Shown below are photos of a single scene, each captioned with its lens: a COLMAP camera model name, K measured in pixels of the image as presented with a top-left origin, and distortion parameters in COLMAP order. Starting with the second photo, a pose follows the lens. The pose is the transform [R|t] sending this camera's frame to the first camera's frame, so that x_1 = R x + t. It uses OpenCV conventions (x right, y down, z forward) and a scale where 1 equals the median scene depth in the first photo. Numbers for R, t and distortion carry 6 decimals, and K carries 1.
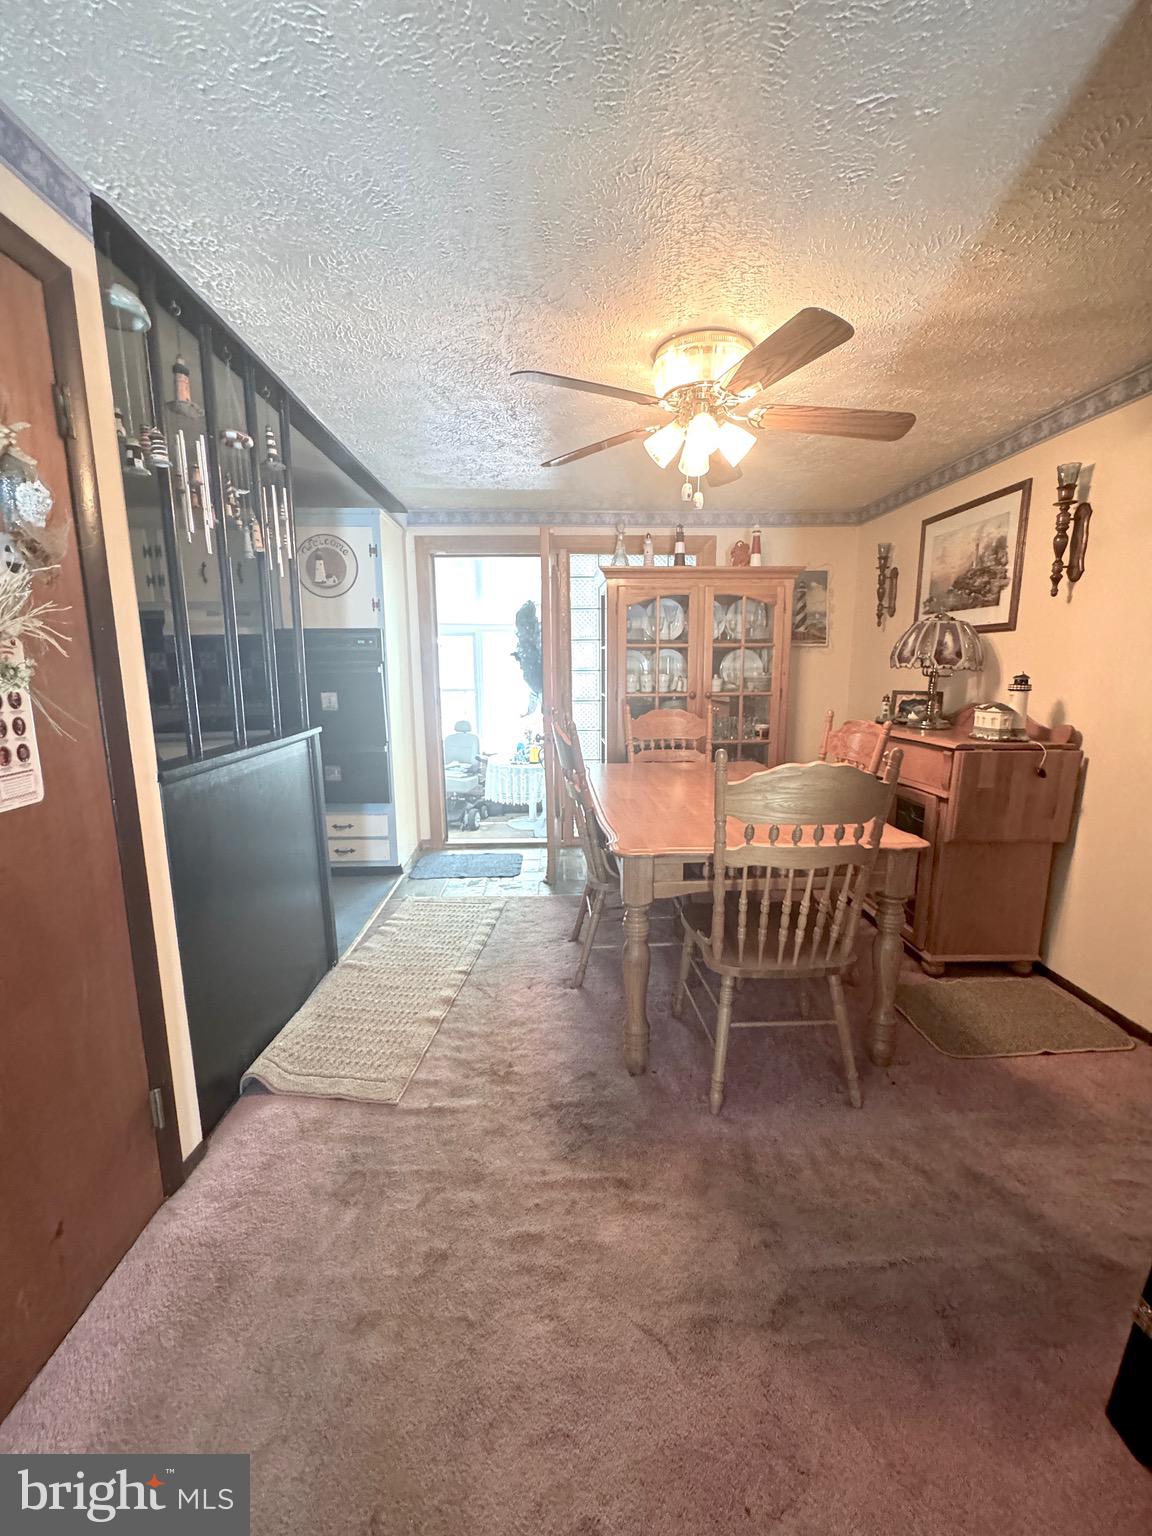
lens RADIAL K [[610.7, 0, 578.4], [0, 610.7, 763.0], [0, 0, 1]] dist [0.001210, 0.000303]
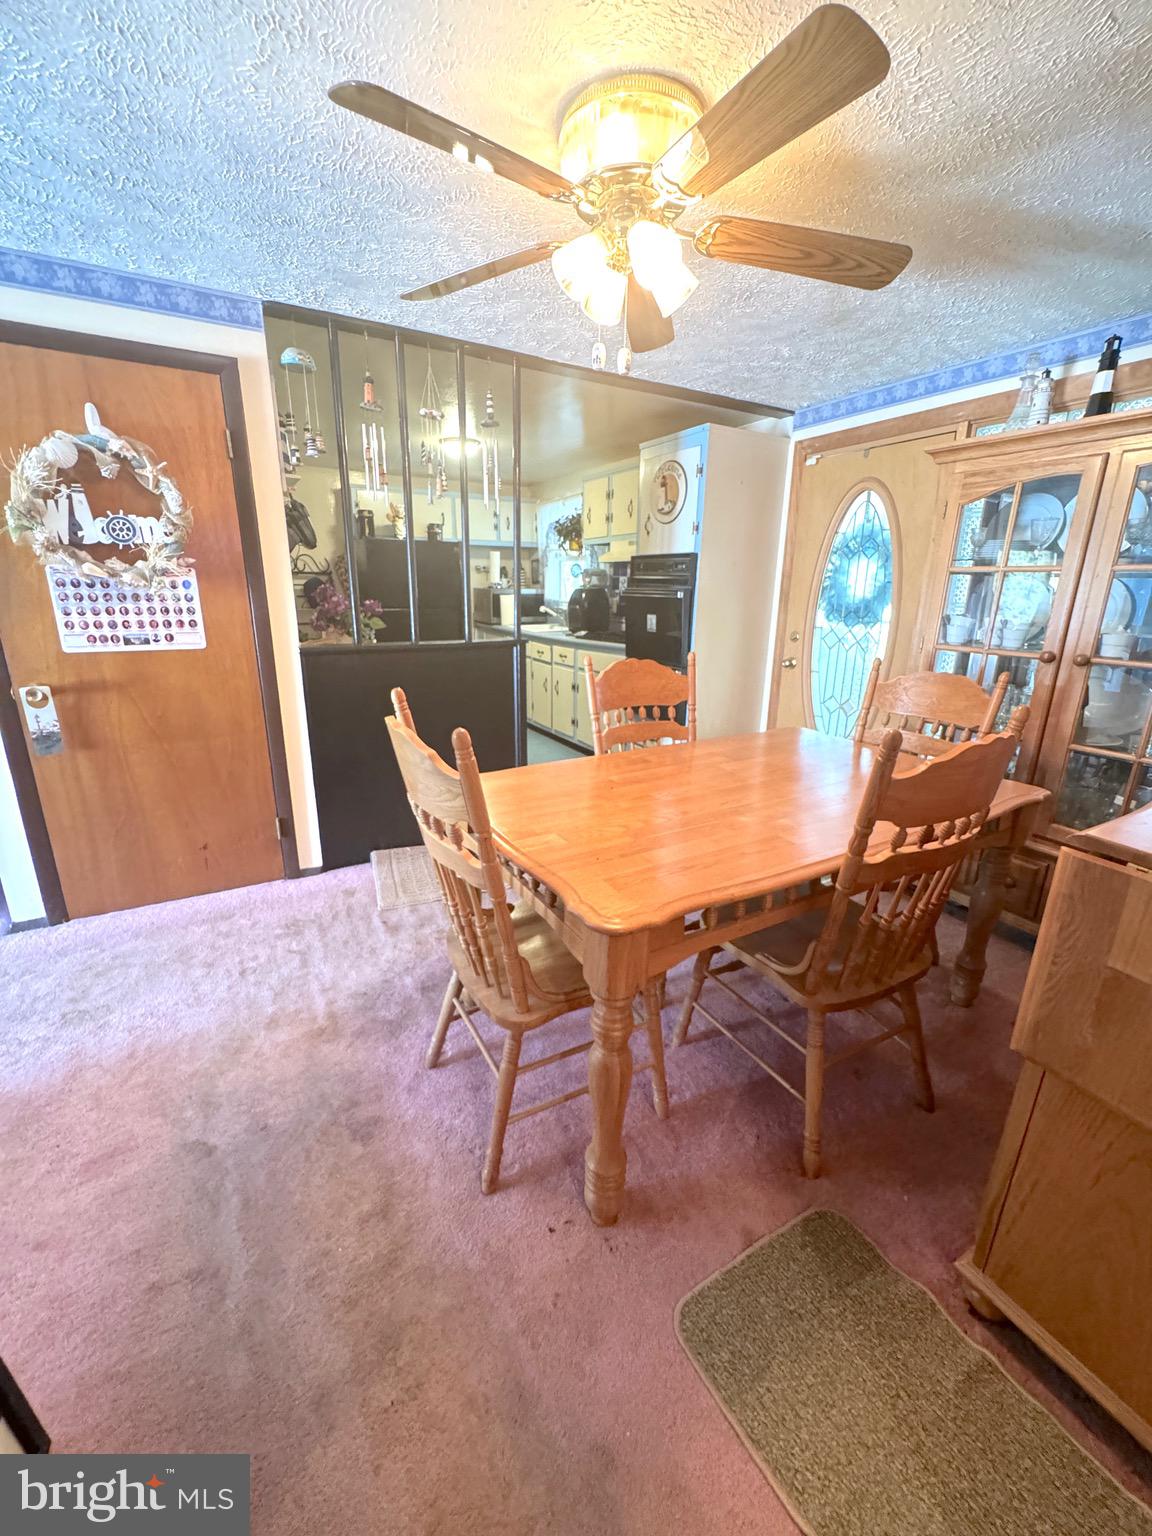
lens RADIAL K [[610.7, 0, 578.4], [0, 610.7, 763.0], [0, 0, 1]] dist [0.001210, 0.000303]
pose [[0.469215, 0.262765, -0.843085, 1.175981], [-0.162957, 0.964073, 0.209780, -0.153110], [0.867919, 0.038954, 0.495177, 0.808885]]
